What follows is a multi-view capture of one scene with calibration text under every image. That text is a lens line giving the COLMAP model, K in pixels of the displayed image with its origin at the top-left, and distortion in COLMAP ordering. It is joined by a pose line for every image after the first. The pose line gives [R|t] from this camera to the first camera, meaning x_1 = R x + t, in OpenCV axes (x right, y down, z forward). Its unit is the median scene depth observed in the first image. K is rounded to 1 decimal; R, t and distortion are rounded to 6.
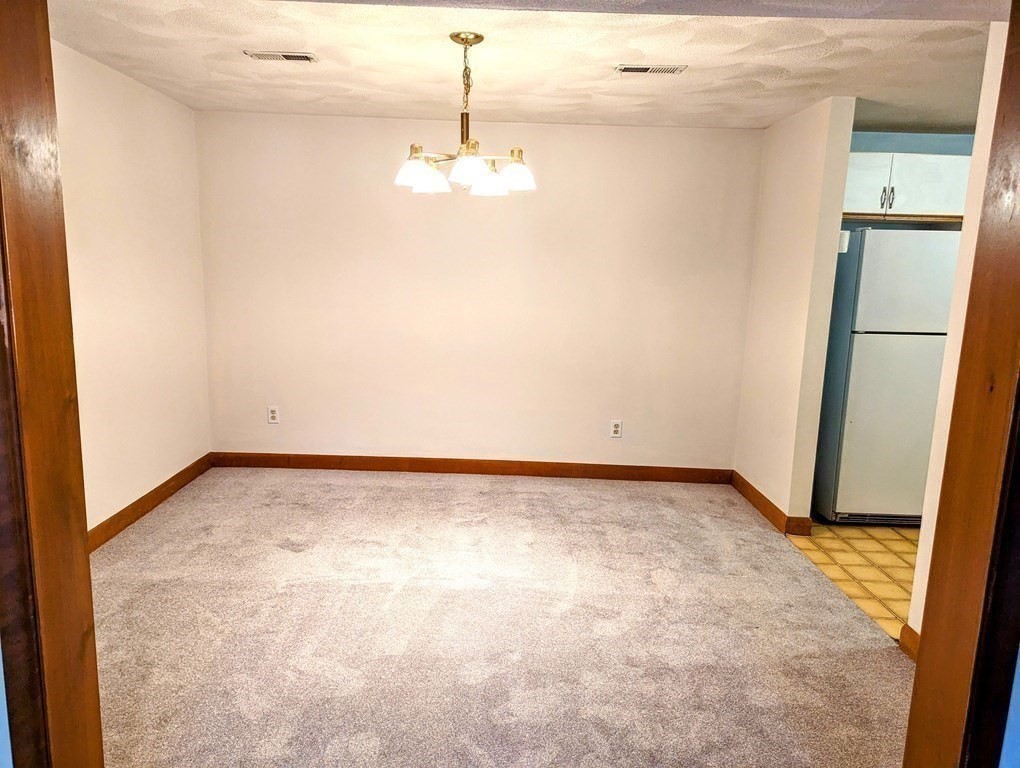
lens RADIAL K [[710.0, 0, 497.5], [0, 710.0, 387.3], [0, 0, 1]] dist [0.070177, -0.068163]
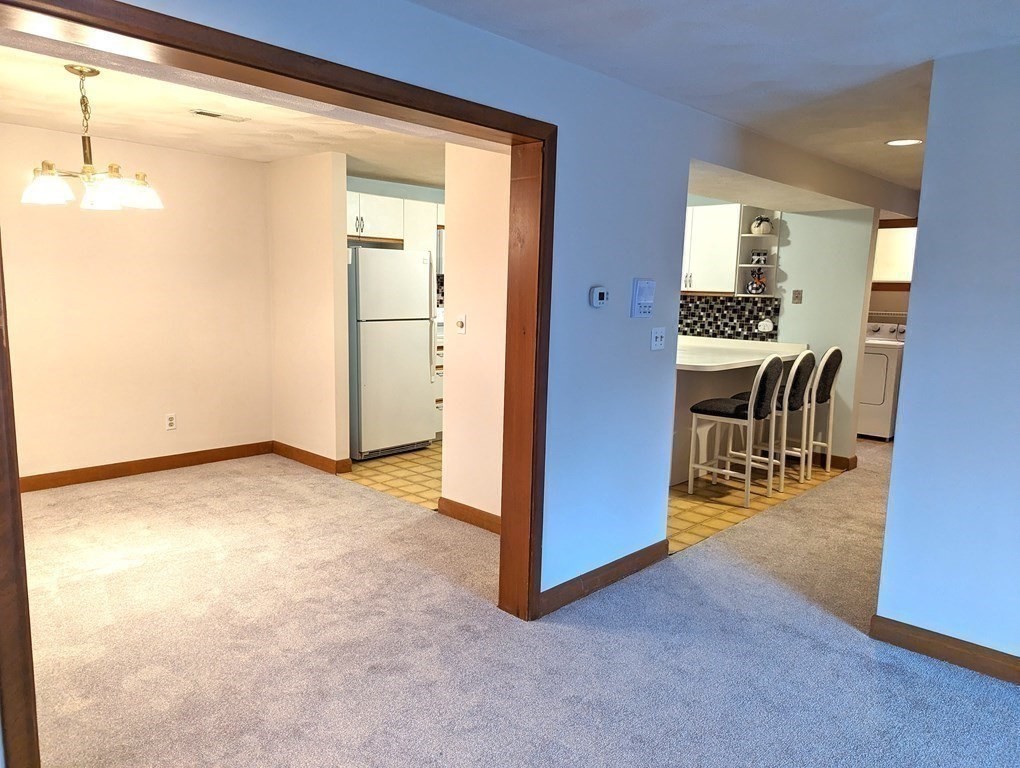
lens RADIAL K [[710.0, 0, 497.5], [0, 710.0, 387.3], [0, 0, 1]] dist [0.070177, -0.068163]
pose [[0.692937, -0.118324, 0.711223, -0.331625], [0.121342, 0.991510, 0.046733, 0.020002], [-0.710714, 0.053918, 0.701412, -0.160001]]
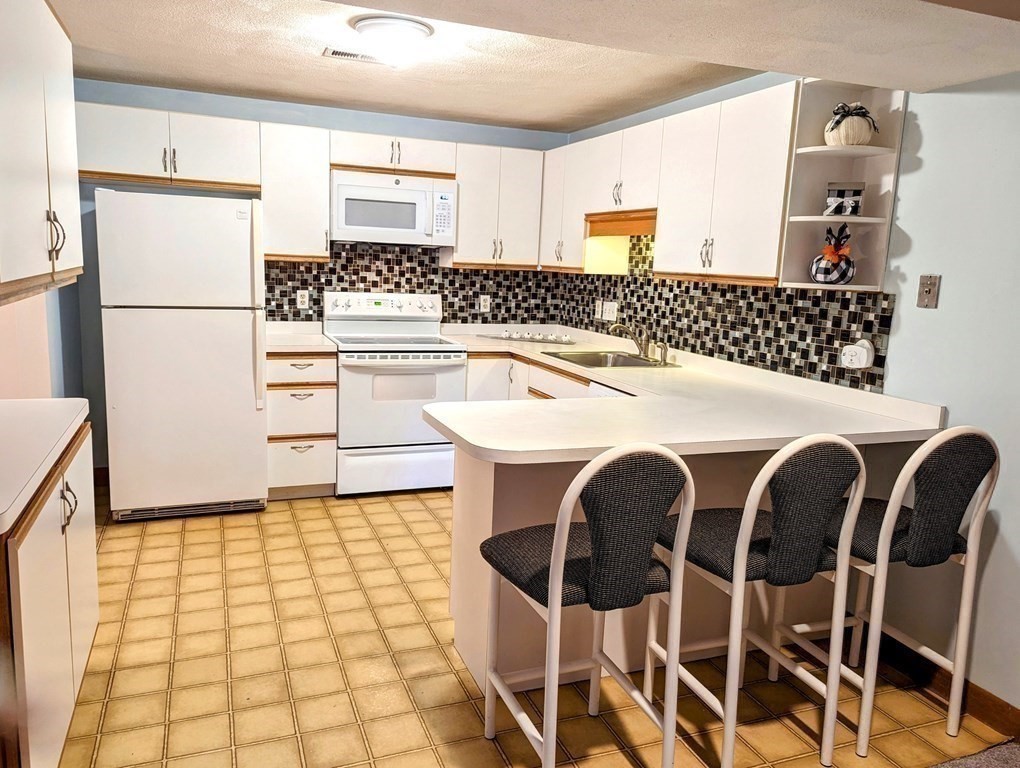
lens RADIAL K [[732.7, 0, 510.0], [0, 732.7, 384.0], [0, 0, 1]] dist [0.019475, -0.003062]
pose [[0.932280, -0.052570, 0.357897, 0.665751], [0.050556, 0.998609, 0.014989, 0.031800], [-0.358187, 0.004119, 0.933641, -0.029628]]
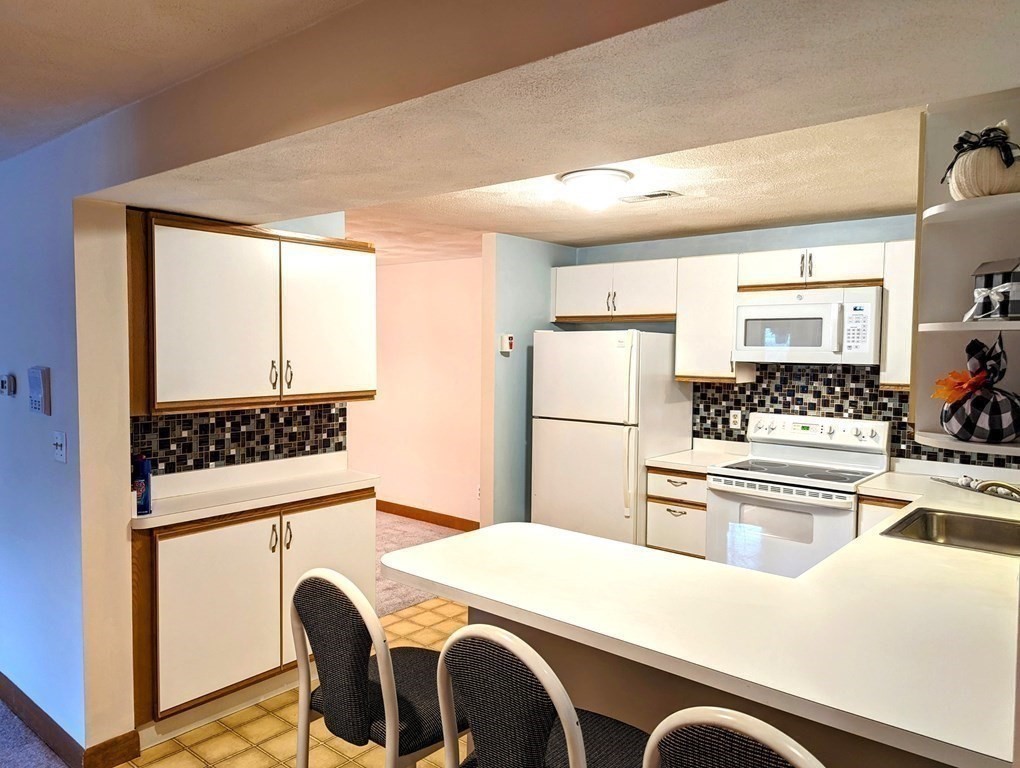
lens RADIAL K [[732.7, 0, 510.0], [0, 732.7, 384.0], [0, 0, 1]] dist [0.019475, -0.003062]
pose [[0.761728, 0.009967, -0.647820, 1.299769], [-0.099750, 0.989764, -0.102062, -0.004597], [0.640172, 0.142363, 0.754926, 0.065596]]
